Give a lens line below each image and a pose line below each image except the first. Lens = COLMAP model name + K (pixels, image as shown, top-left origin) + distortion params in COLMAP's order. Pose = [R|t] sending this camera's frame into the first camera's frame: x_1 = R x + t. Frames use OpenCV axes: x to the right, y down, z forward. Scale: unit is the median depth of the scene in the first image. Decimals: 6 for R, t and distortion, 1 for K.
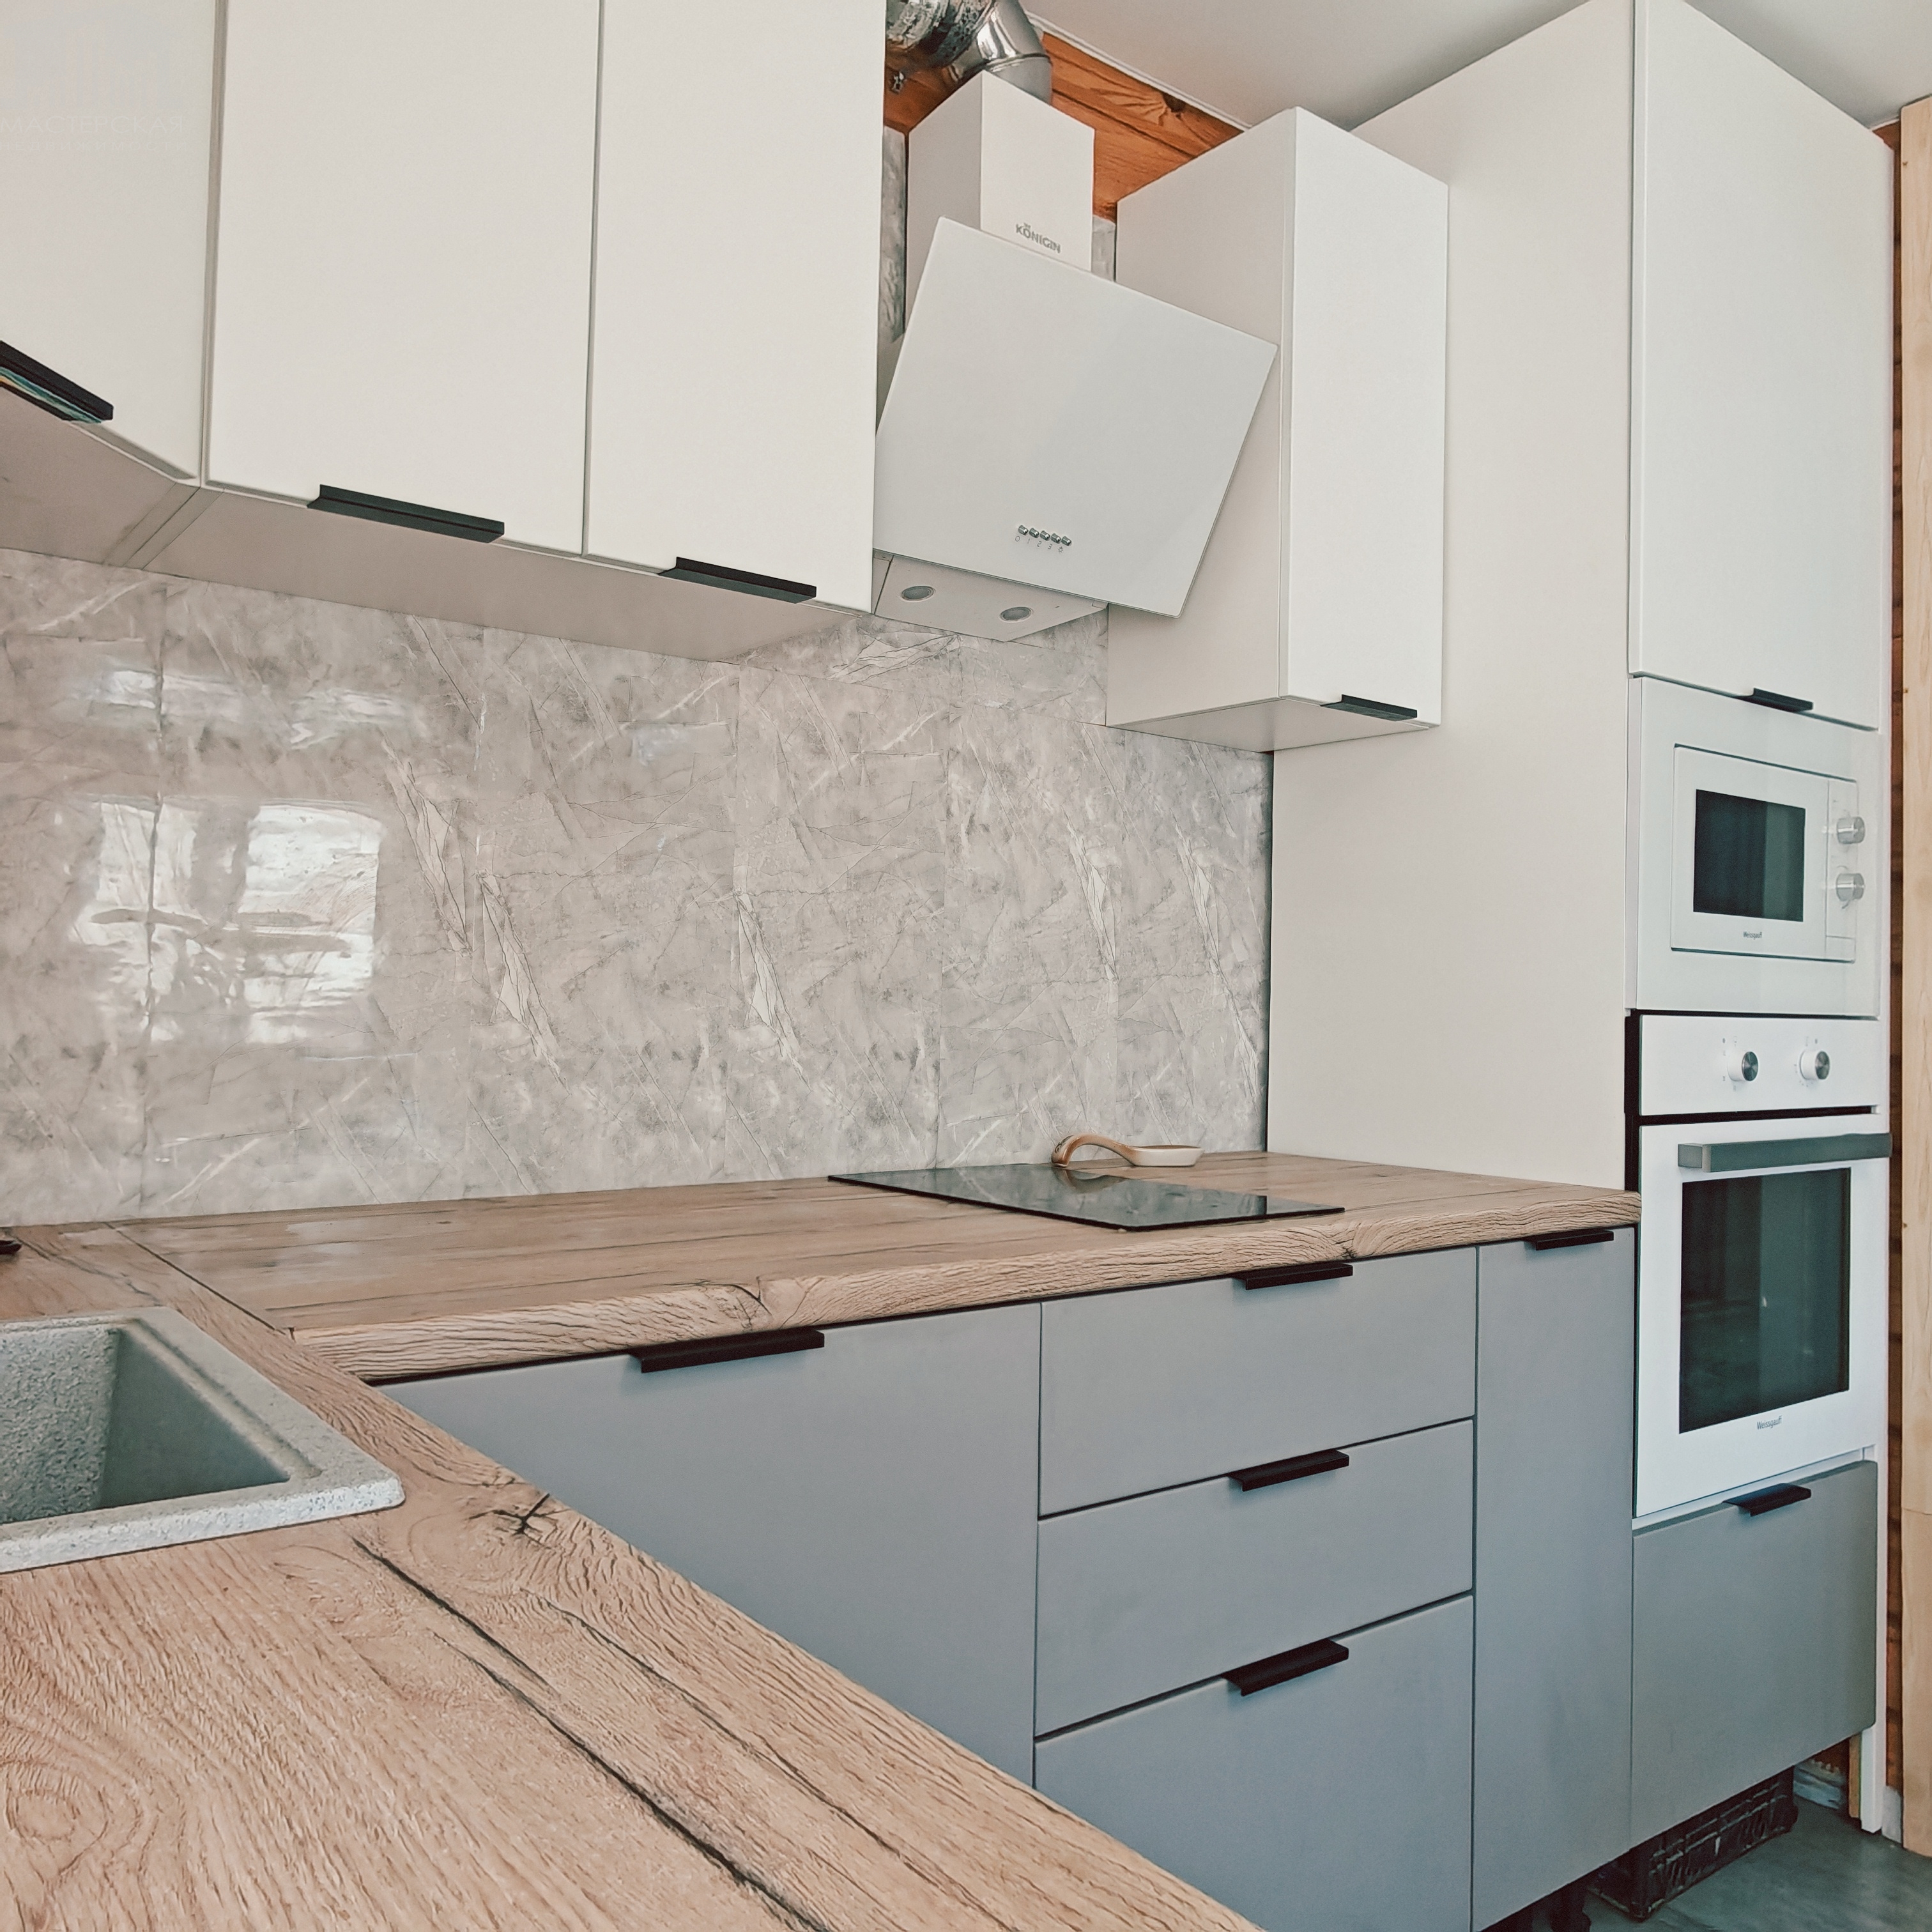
lens RADIAL K [[1621.8, 0, 957.3], [0, 1621.8, 960.4], [0, 0, 1]] dist [-0.010660, 0.010889]
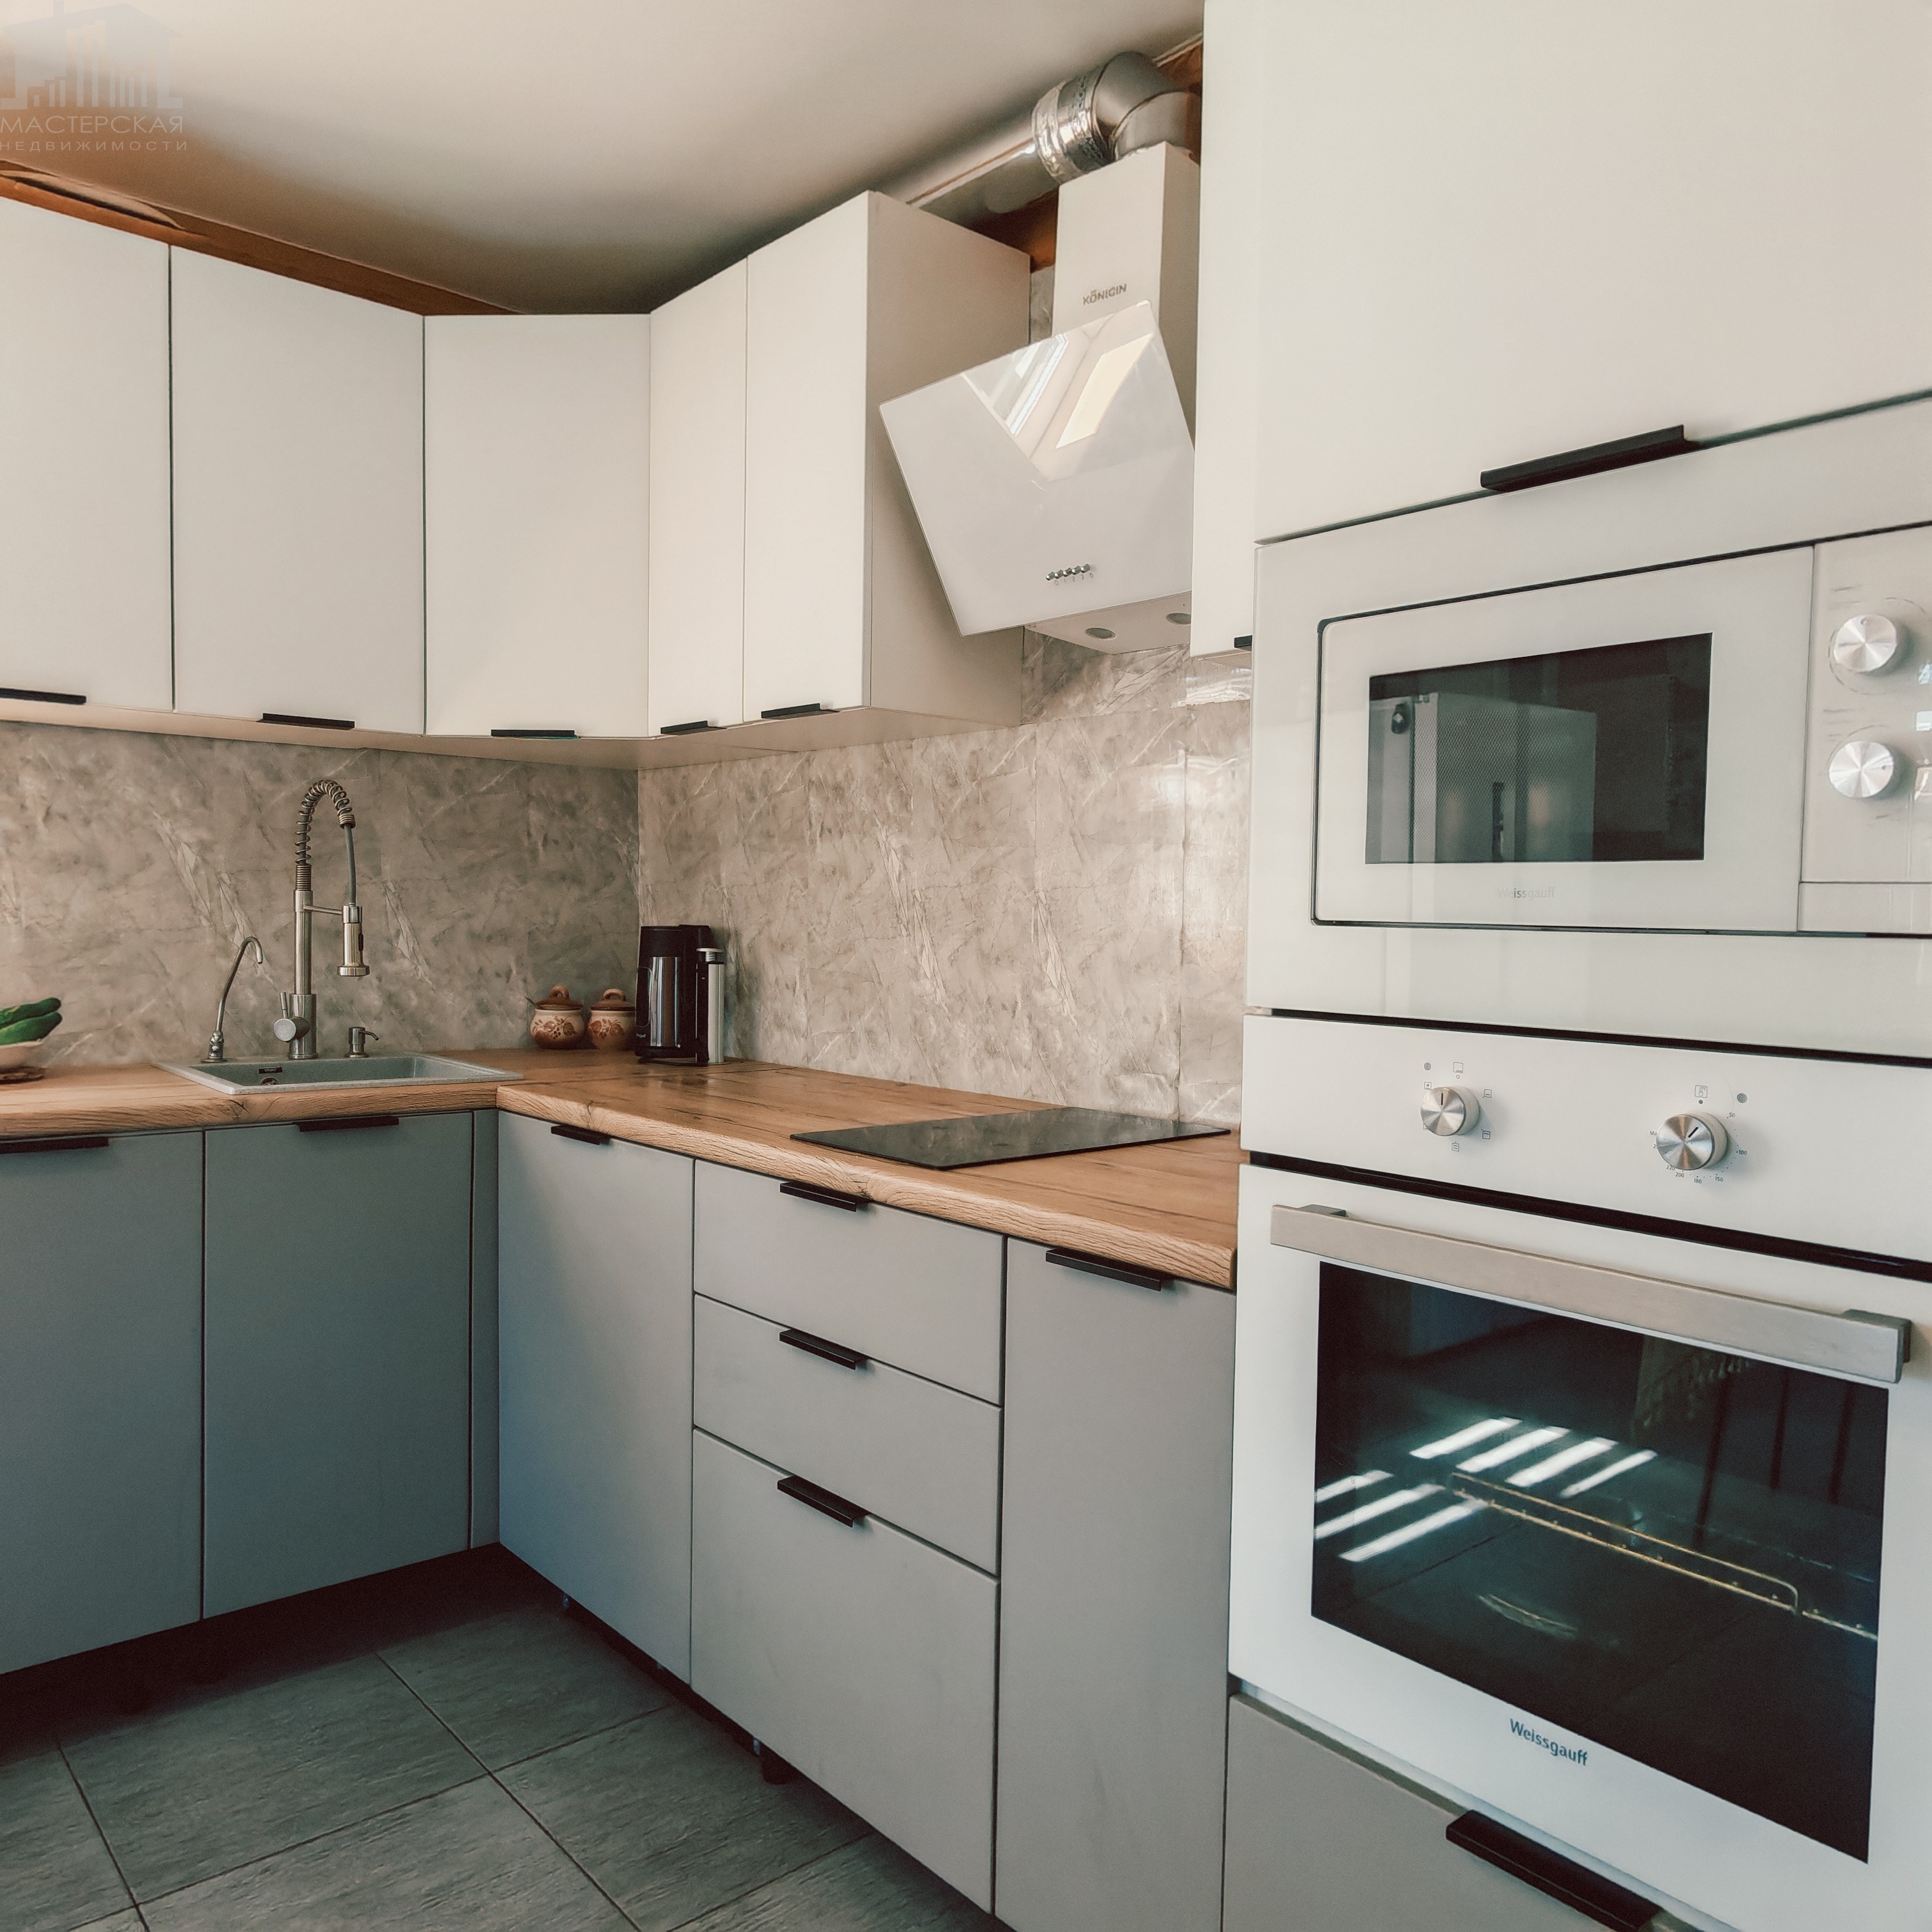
lens RADIAL K [[1508.3, 0, 962.4], [0, 1508.3, 980.1], [0, 0, 1]] dist [-0.024731, 0.022934]
pose [[0.072374, 0.025713, -0.997046, 1.255211], [0.012184, 0.999570, 0.026663, -0.001253], [0.997303, -0.014078, 0.072030, 0.940570]]
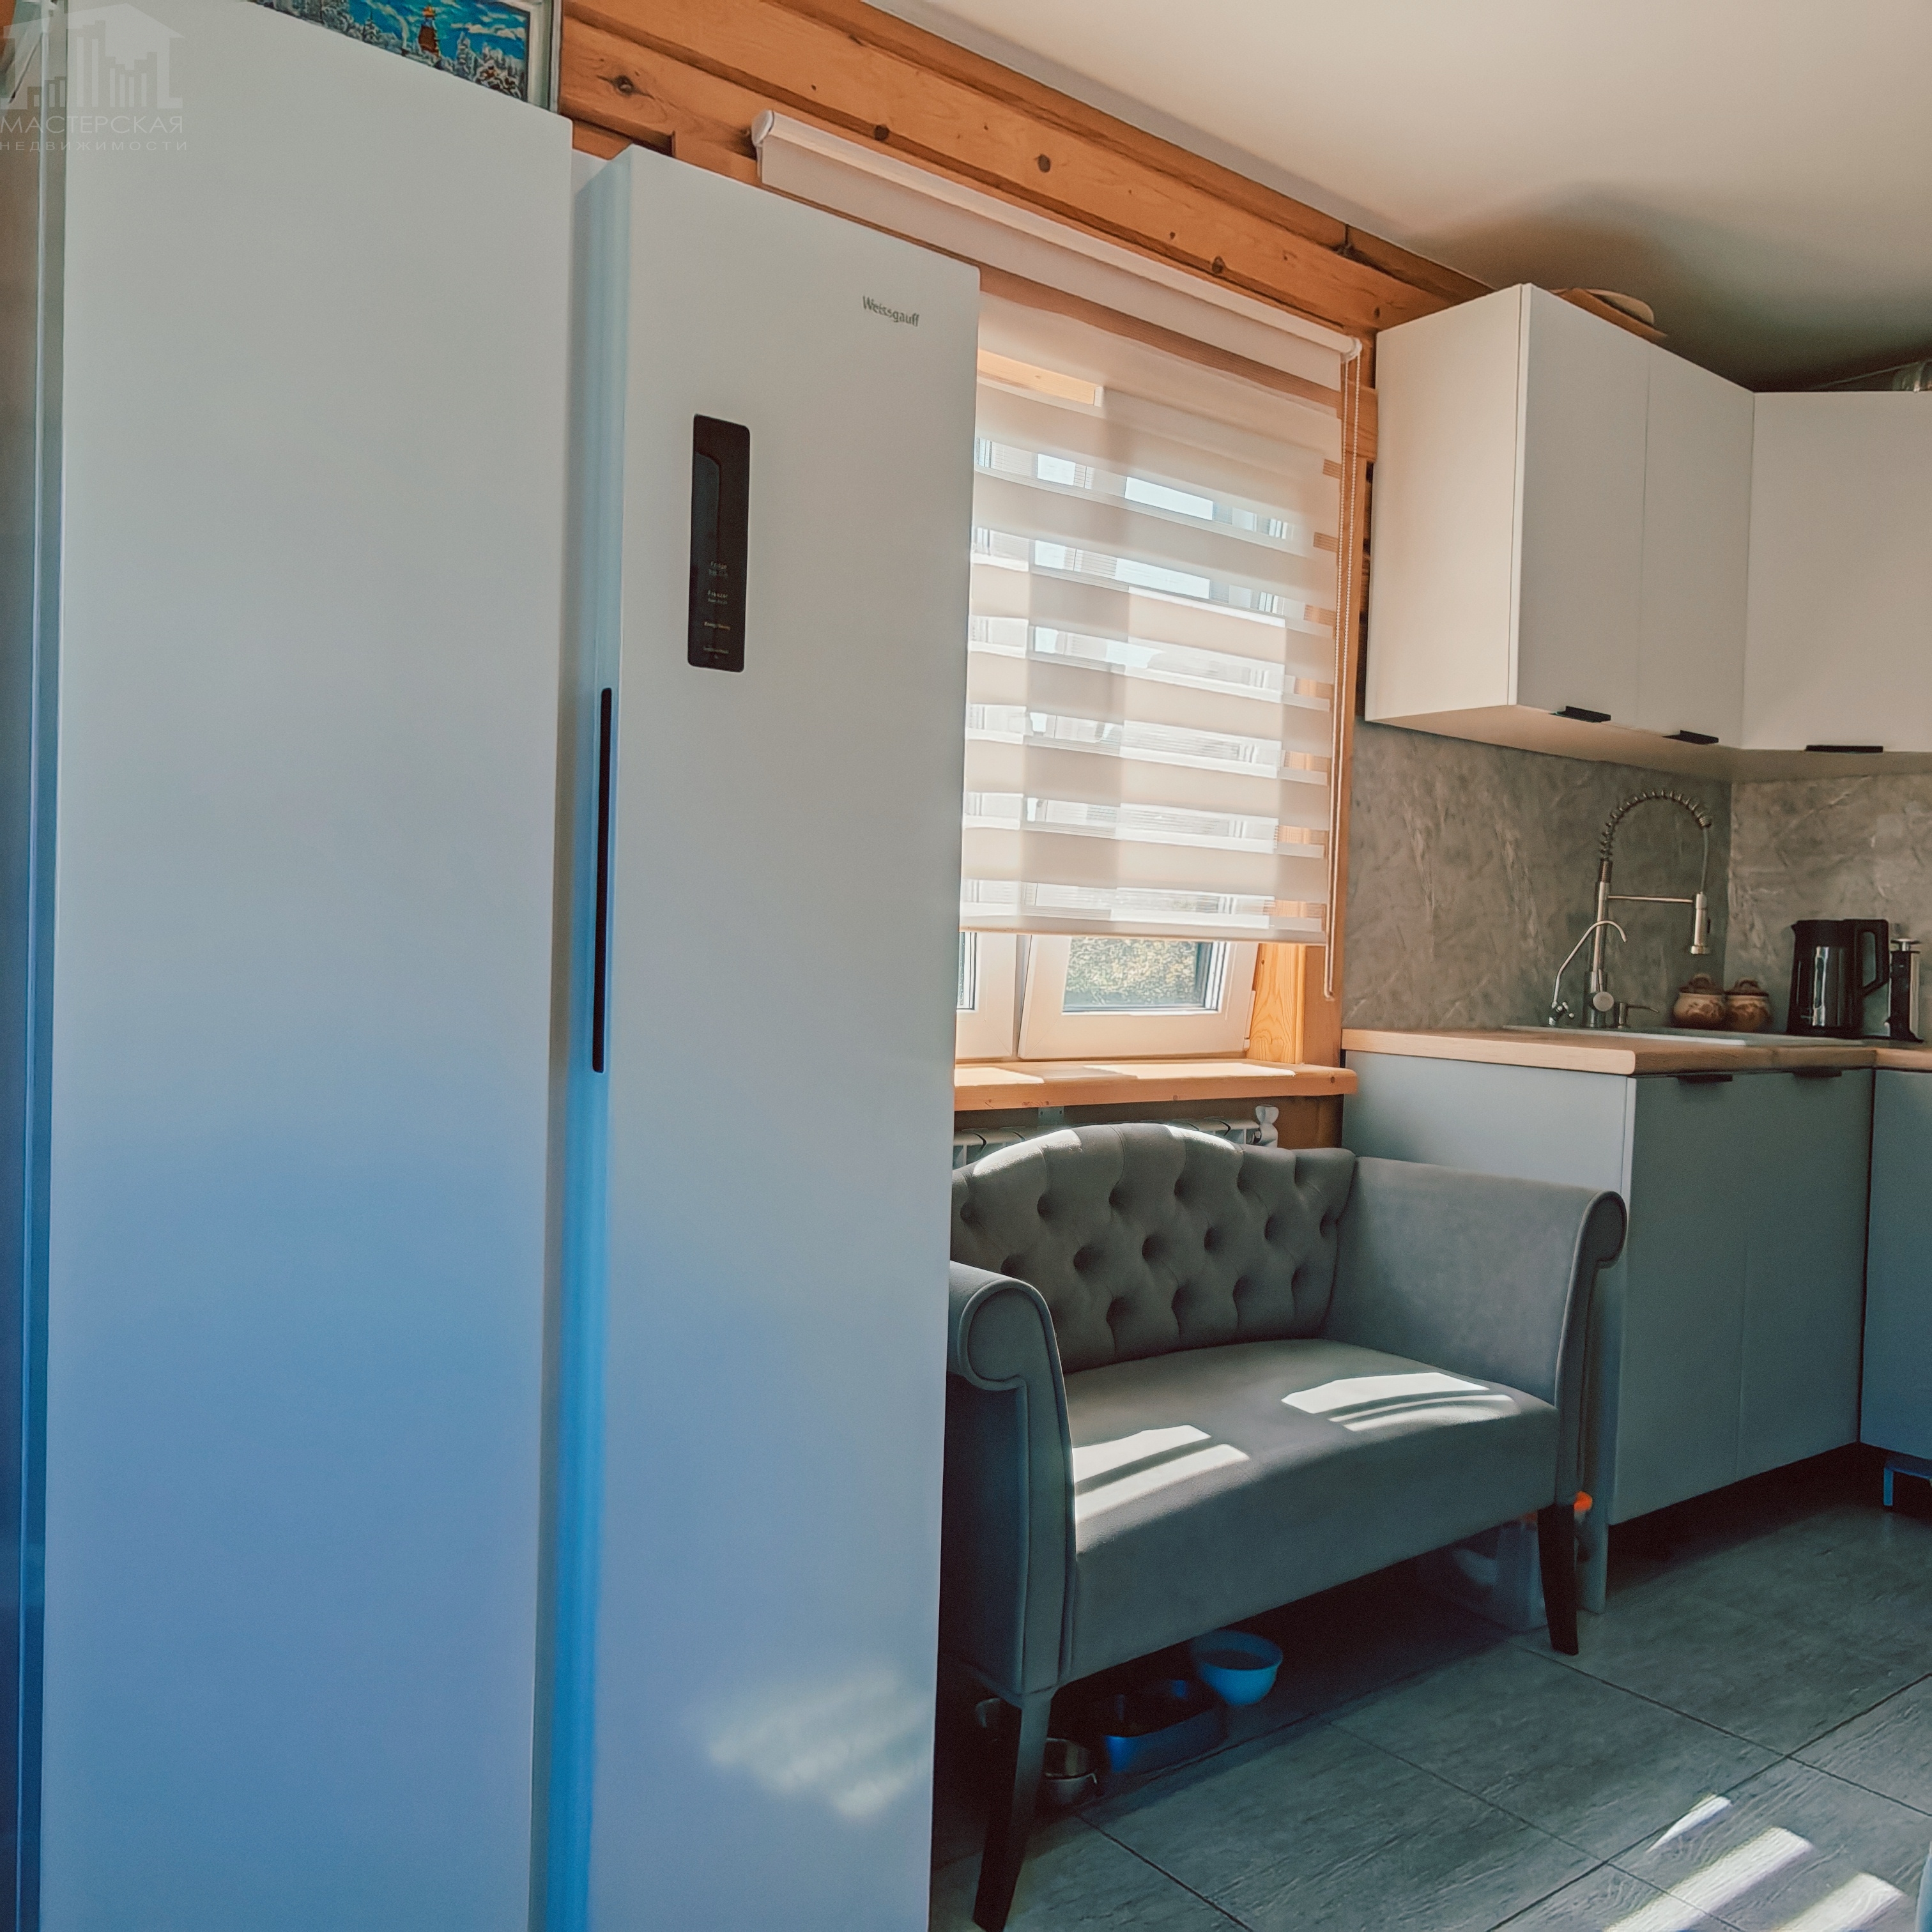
lens RADIAL K [[1621.8, 0, 958.0], [0, 1621.8, 984.0], [0, 0, 1]] dist [-0.010660, 0.010889]
pose [[0.004452, 0.007476, -0.999962, 1.609497], [-0.002497, 0.999969, 0.007465, 0.050523], [0.999987, 0.002464, 0.004470, -0.470473]]
